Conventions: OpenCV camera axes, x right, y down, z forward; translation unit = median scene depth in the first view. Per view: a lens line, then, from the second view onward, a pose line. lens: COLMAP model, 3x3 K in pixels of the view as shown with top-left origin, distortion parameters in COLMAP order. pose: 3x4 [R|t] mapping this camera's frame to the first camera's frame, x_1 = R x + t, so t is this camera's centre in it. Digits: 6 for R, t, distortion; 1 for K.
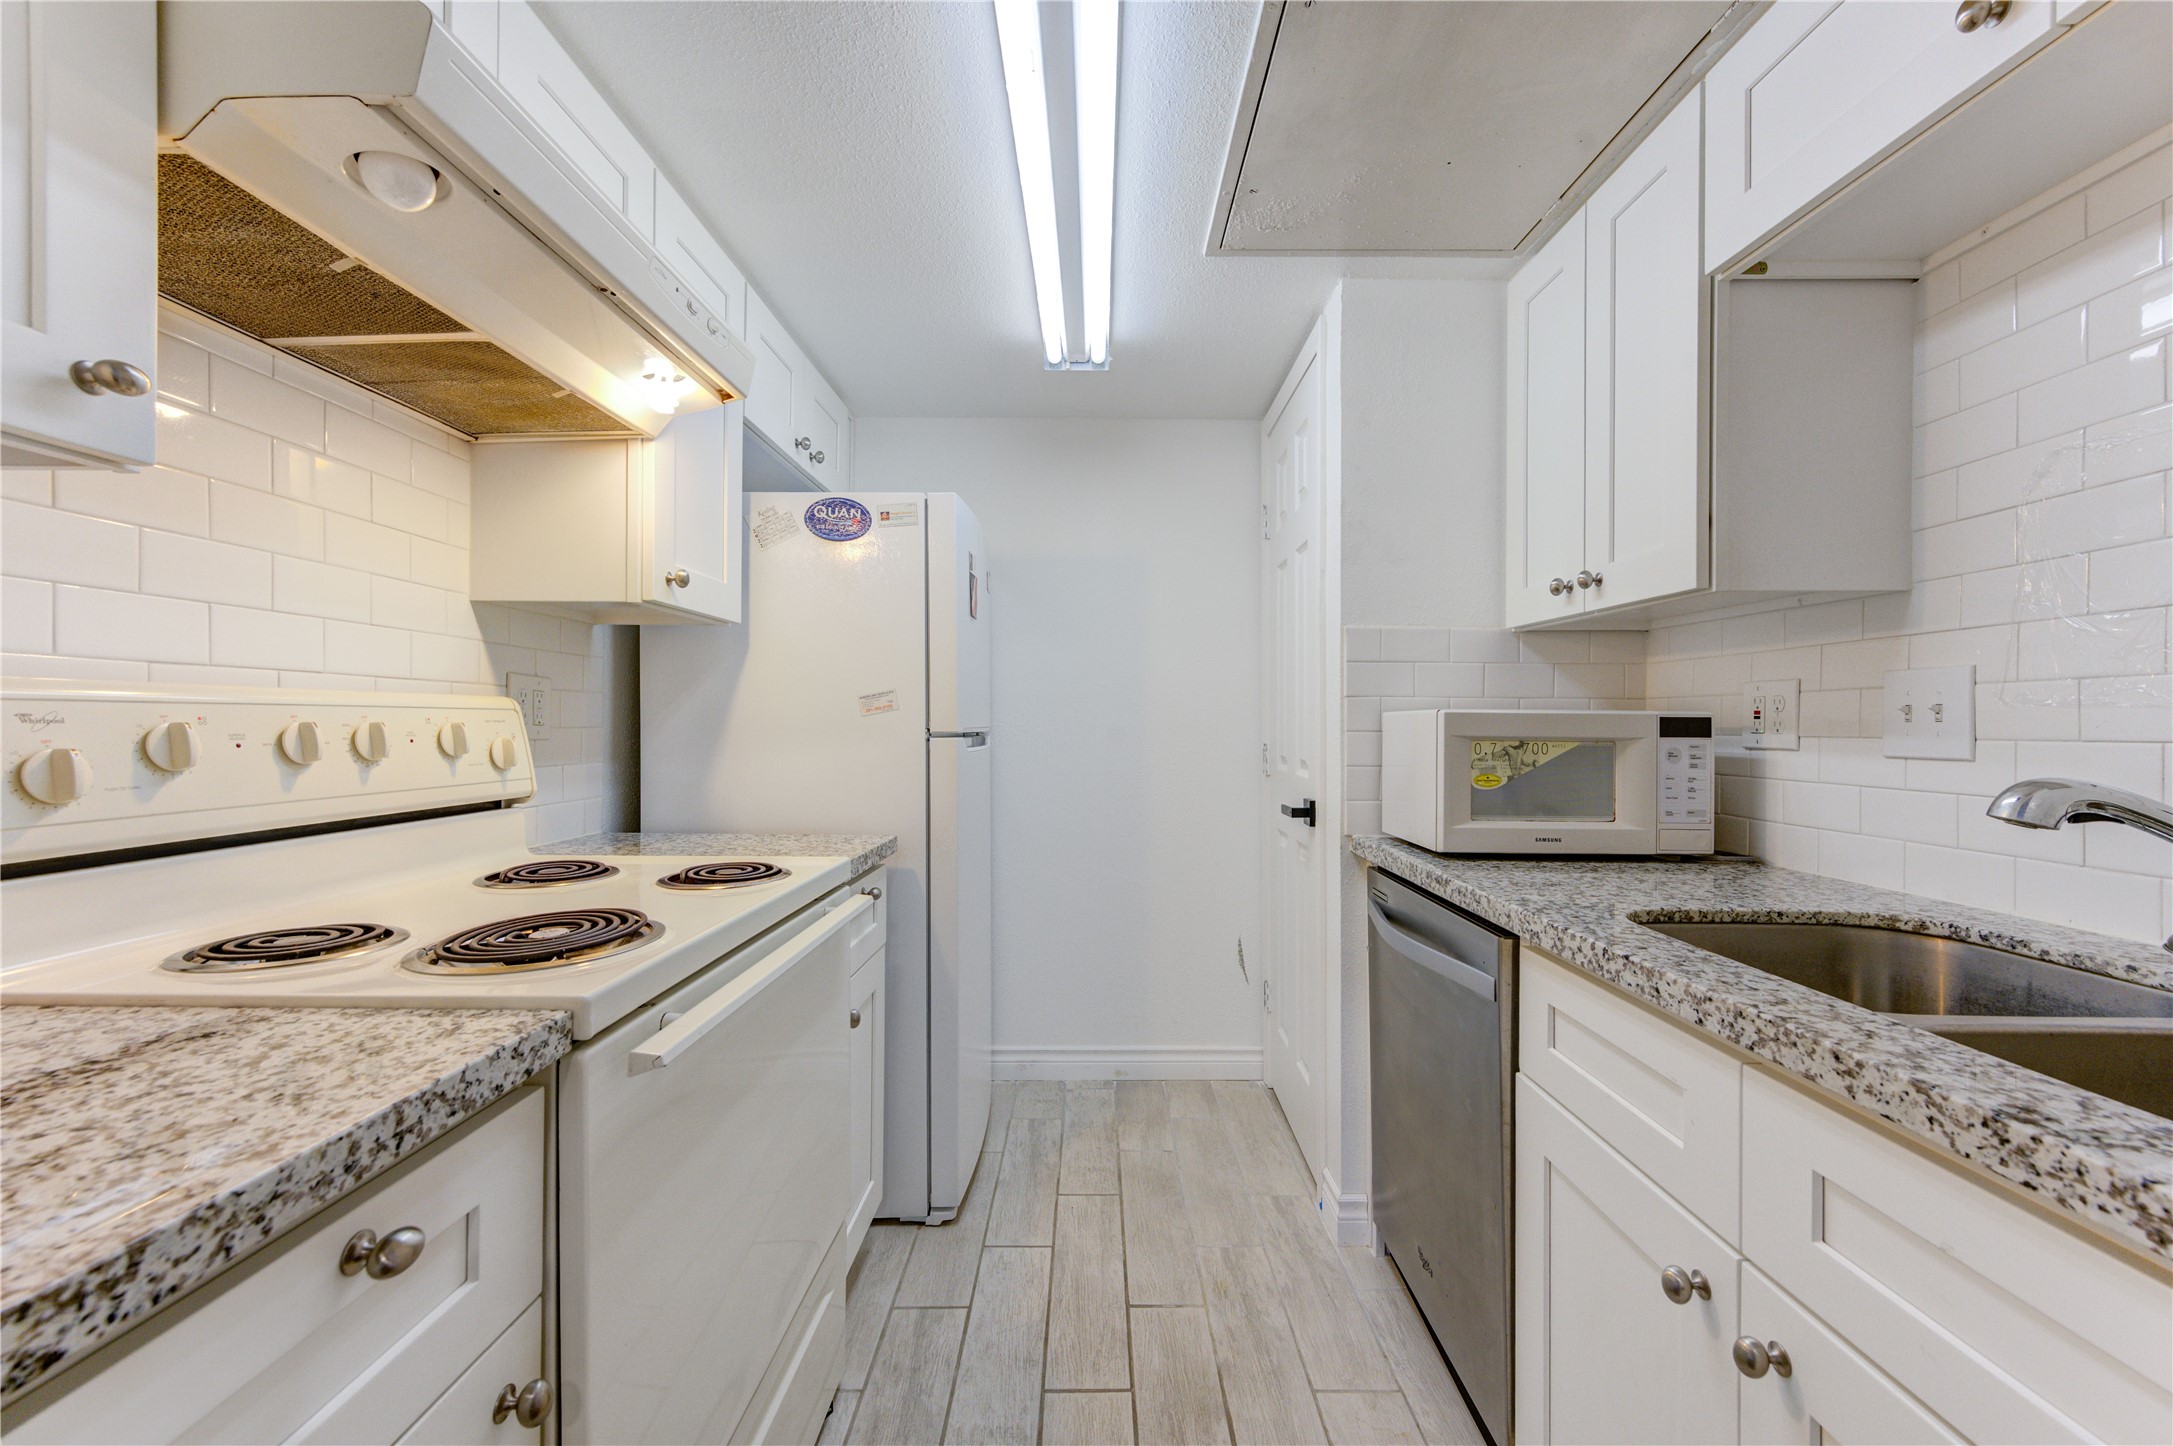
lens RADIAL K [[849.4, 0, 1102.4], [0, 849.4, 722.9], [0, 0, 1]] dist [0.001724, 0.000993]
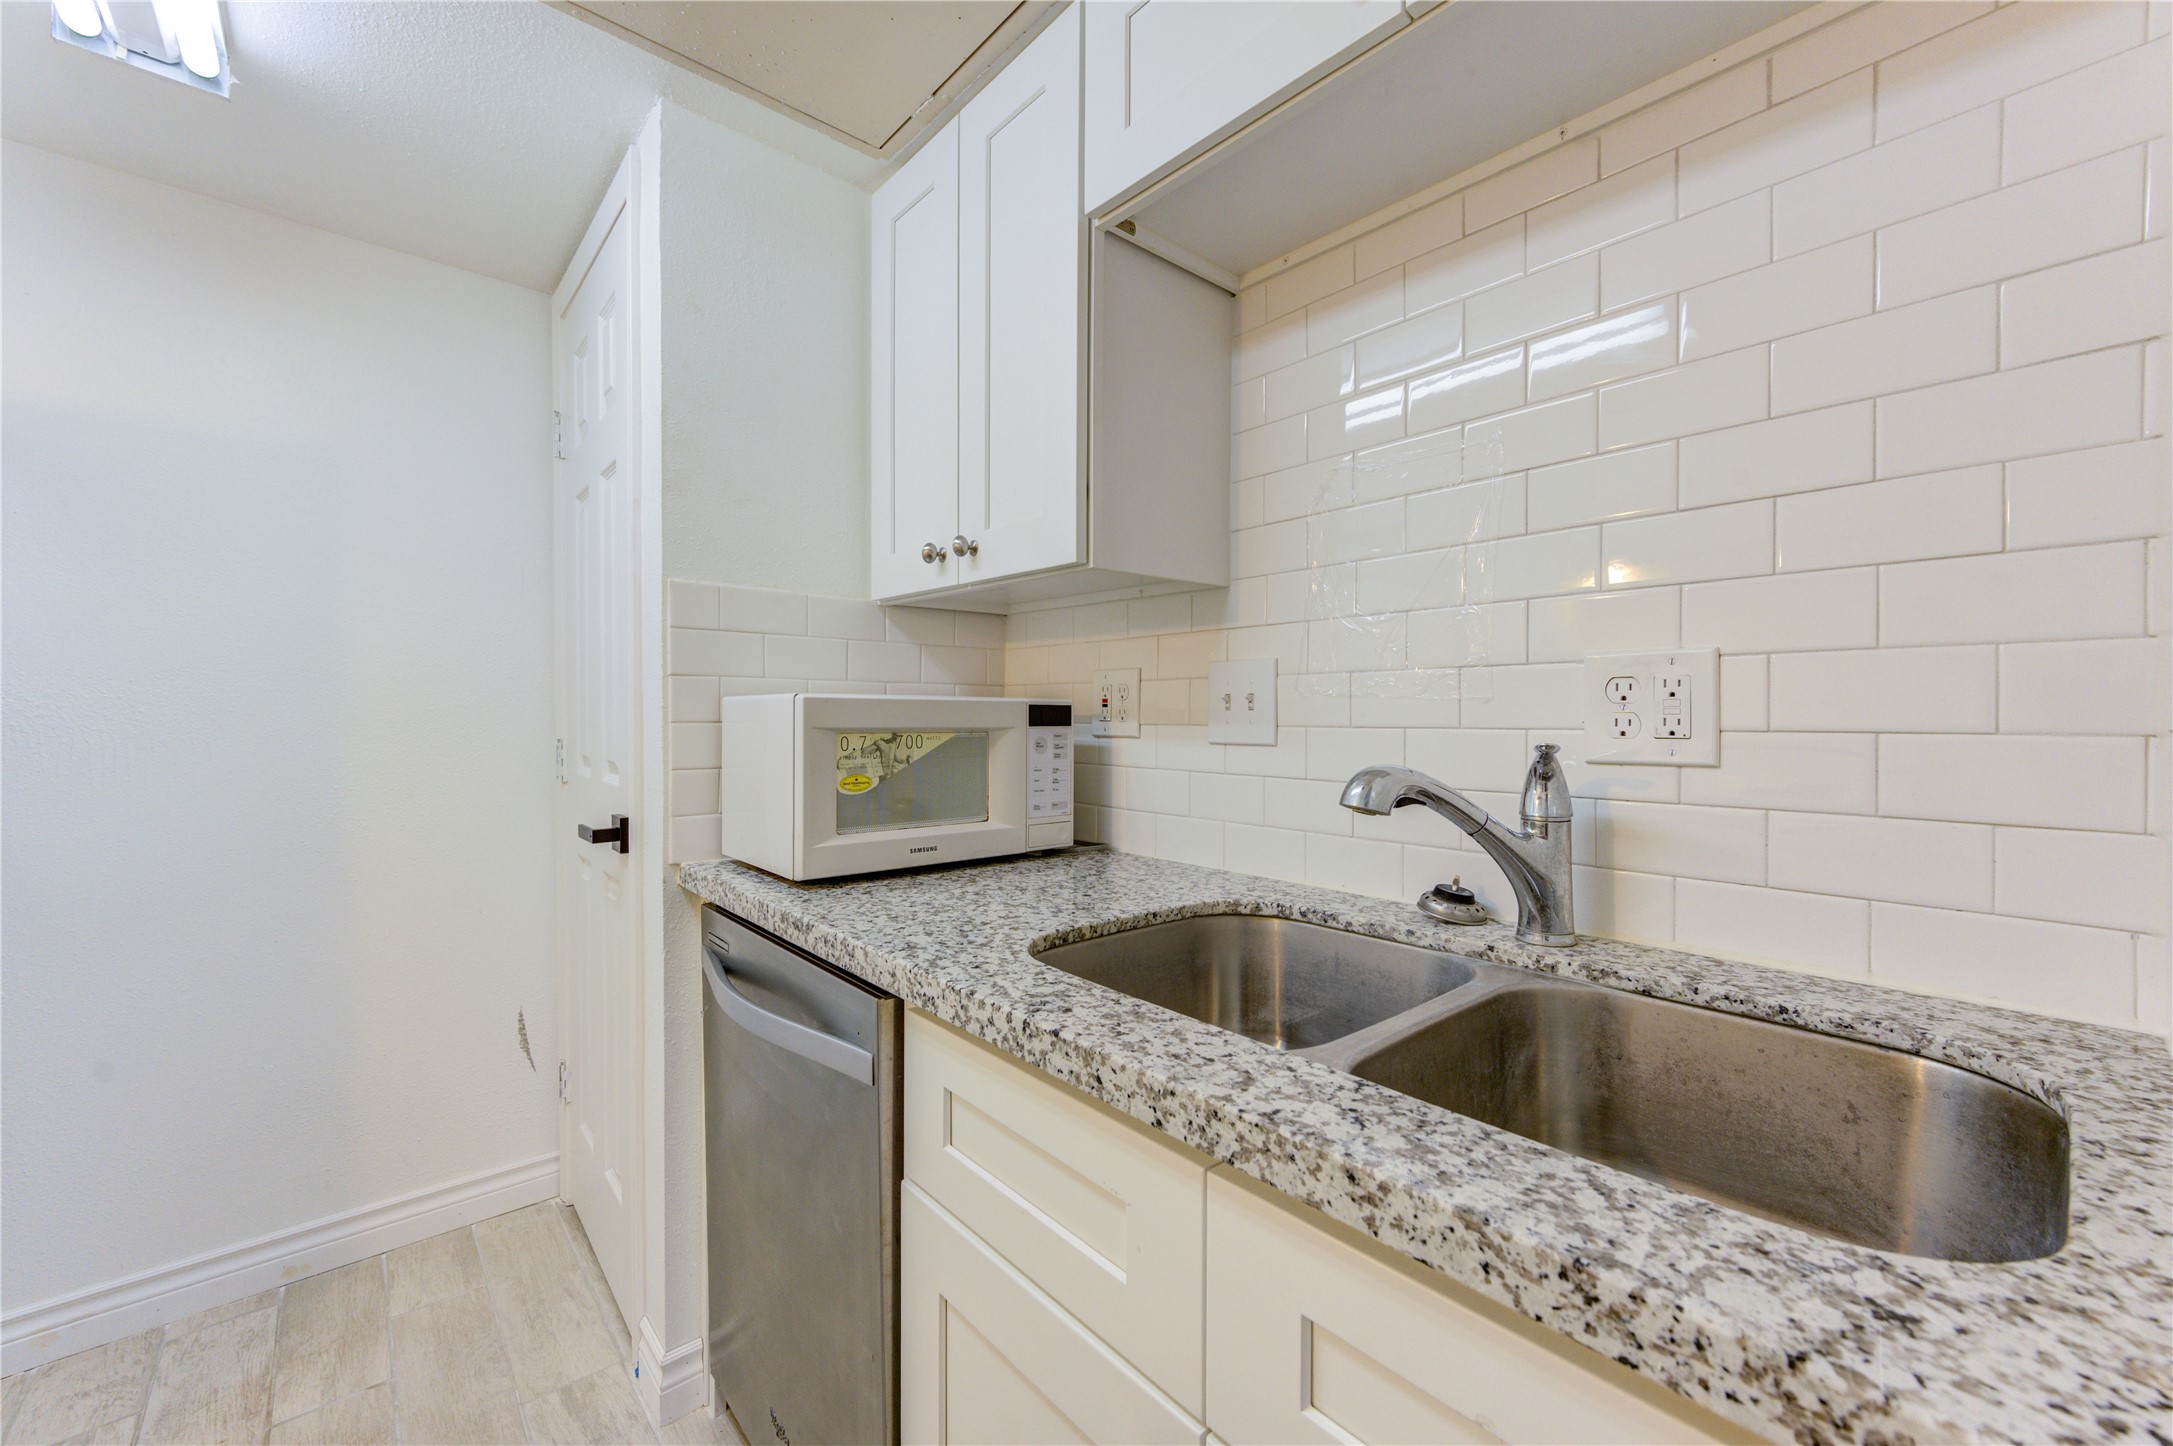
lens RADIAL K [[849.4, 0, 1081.8], [0, 849.4, 717.0], [0, 0, 1]] dist [0.001724, 0.000993]
pose [[0.758704, -0.005530, 0.651412, 0.113813], [0.000123, 0.999965, 0.008345, -0.001176], [-0.651436, -0.006251, 0.758678, 0.308372]]
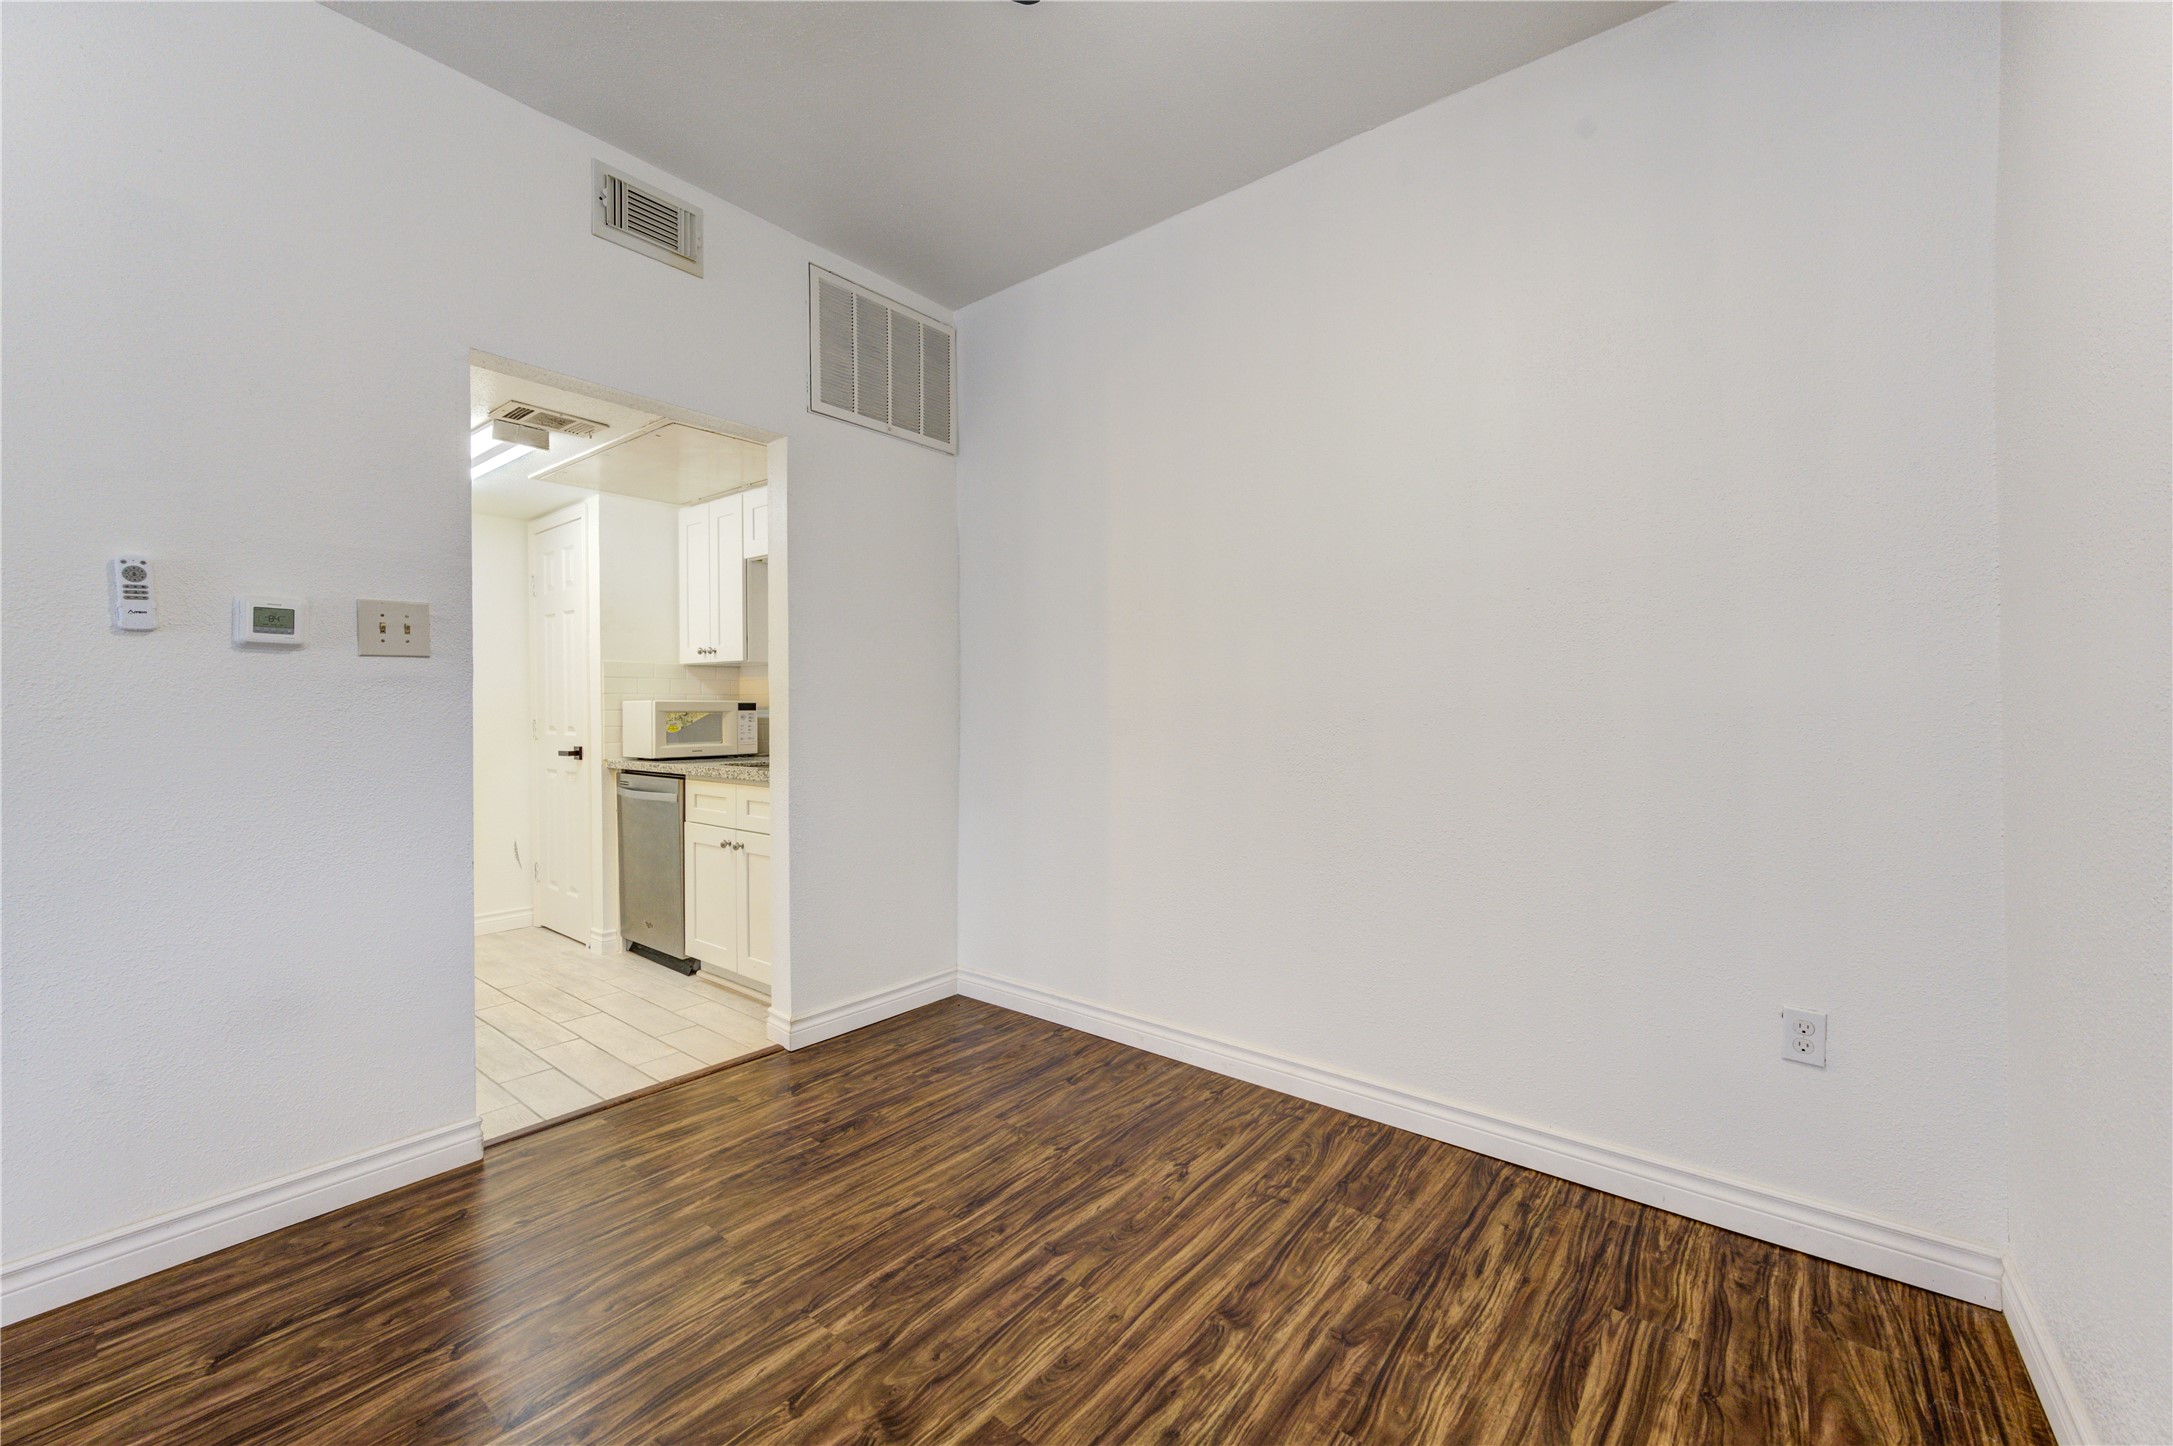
lens RADIAL K [[849.4, 0, 1105.2], [0, 849.4, 699.2], [0, 0, 1]] dist [0.001724, 0.000993]
pose [[0.616444, -0.005084, 0.787382, -0.884410], [0.010211, 0.999947, -0.001538, -0.003148], [-0.787332, 0.008988, 0.616463, -1.866507]]
